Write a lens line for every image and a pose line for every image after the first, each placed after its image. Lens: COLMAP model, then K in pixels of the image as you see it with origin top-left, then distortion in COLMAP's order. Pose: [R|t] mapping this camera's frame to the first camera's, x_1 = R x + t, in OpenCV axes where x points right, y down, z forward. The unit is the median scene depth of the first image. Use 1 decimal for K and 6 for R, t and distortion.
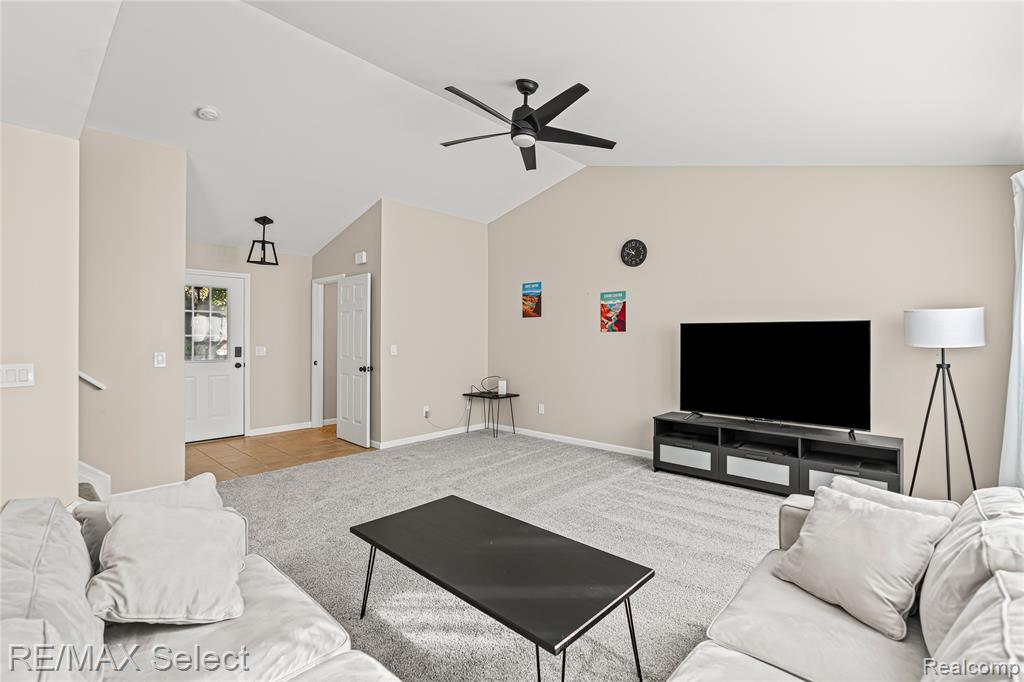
lens RADIAL K [[462.8, 0, 520.2], [0, 462.8, 337.7], [0, 0, 1]] dist [-0.011782, 0.003746]
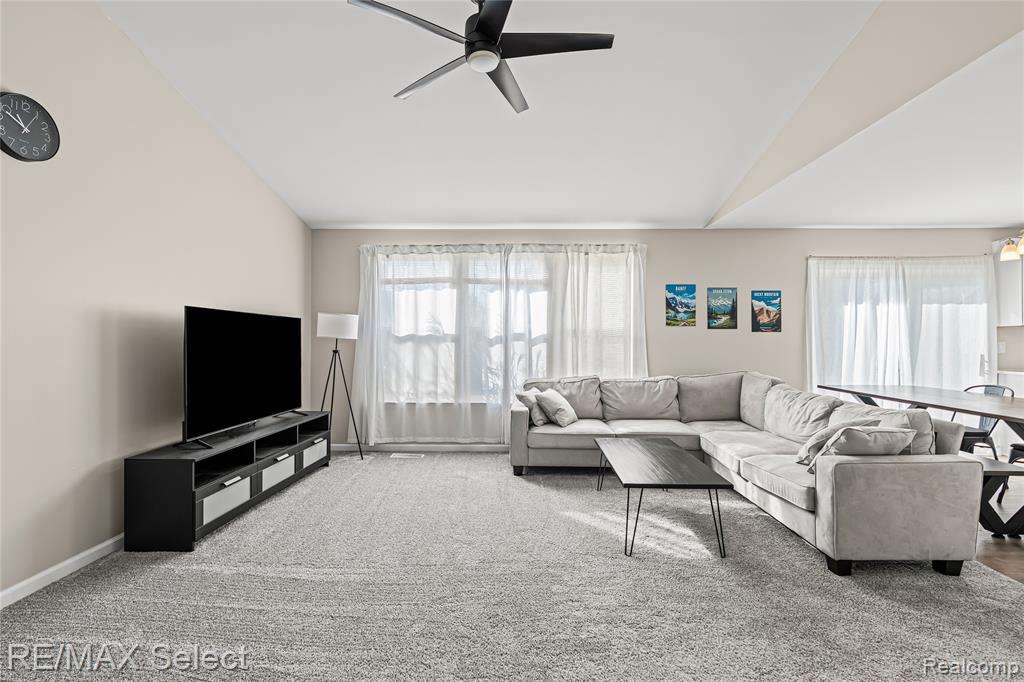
lens RADIAL K [[462.8, 0, 518.5], [0, 462.8, 336.1], [0, 0, 1]] dist [-0.011782, 0.003746]
pose [[-0.664753, 0.010118, 0.746995, -0.352723], [0.003651, 0.999940, -0.010295, 0.016385], [-0.747054, -0.004117, -0.664750, 0.871249]]
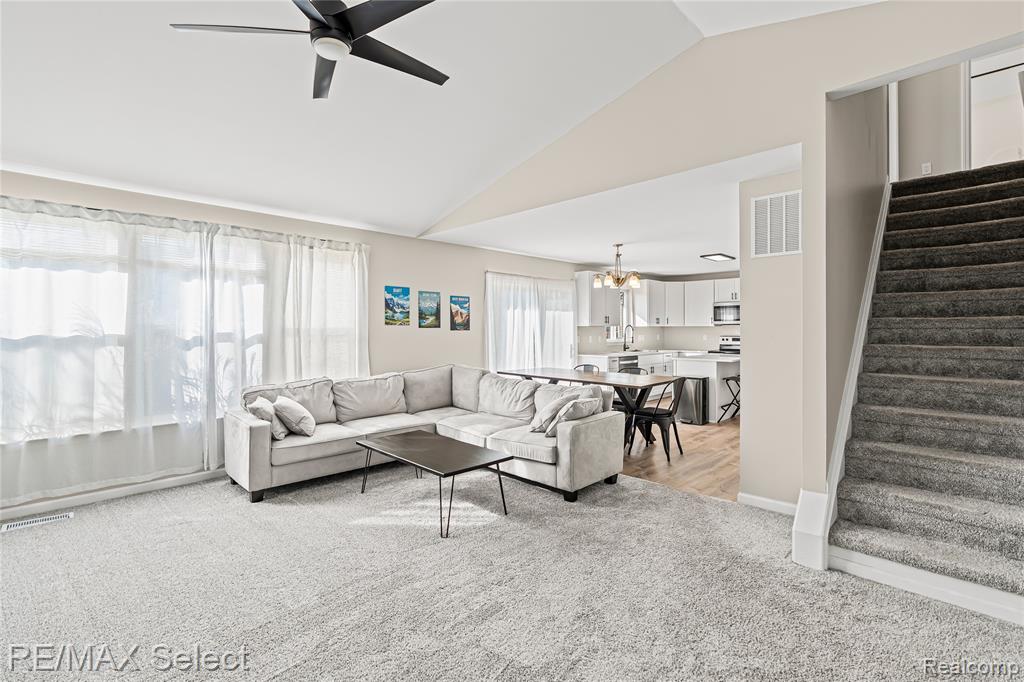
lens RADIAL K [[462.8, 0, 525.8], [0, 462.8, 323.6], [0, 0, 1]] dist [-0.011782, 0.003746]
pose [[-0.999673, 0.004530, 0.025156, -0.179428], [0.004316, 0.999954, -0.008549, -0.005795], [-0.025193, -0.008438, -0.999647, 1.006066]]
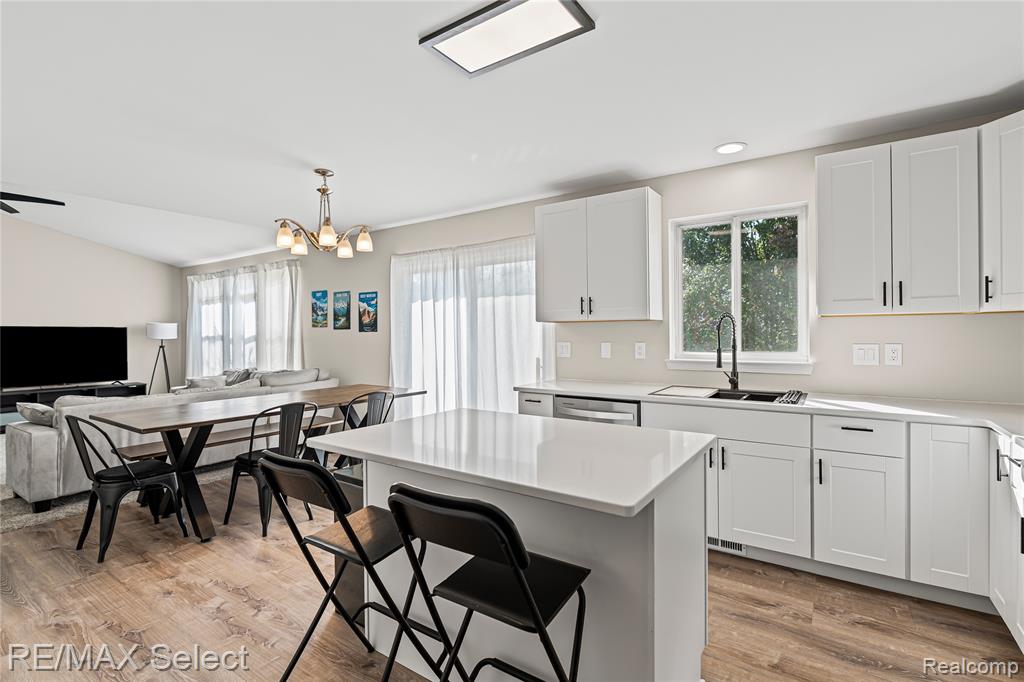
lens RADIAL K [[462.8, 0, 528.8], [0, 462.8, 340.5], [0, 0, 1]] dist [-0.011782, 0.003746]
pose [[-0.161743, -0.011232, 0.986769, -1.008582], [0.010007, 0.999865, 0.013021, 0.009374], [-0.986782, 0.011980, -0.161609, -0.295866]]
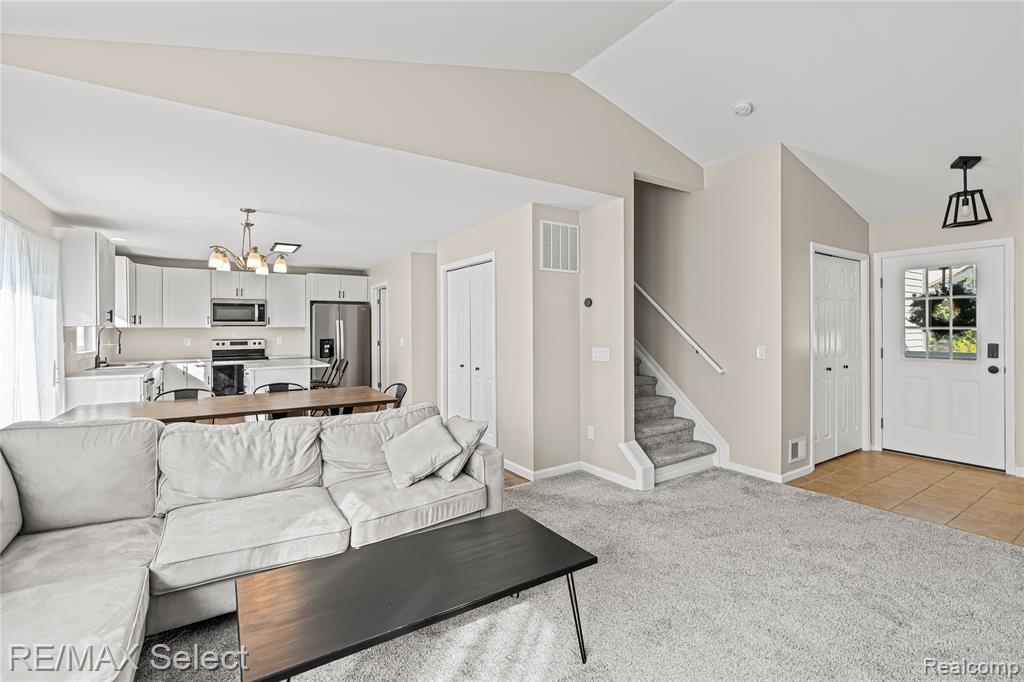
lens RADIAL K [[462.8, 0, 520.4], [0, 462.8, 336.9], [0, 0, 1]] dist [-0.011782, 0.003746]
pose [[-0.240165, 0.019659, -0.970533, 0.271119], [0.001205, 0.999800, 0.019954, -0.006557], [0.970731, 0.003623, -0.240140, 0.505386]]
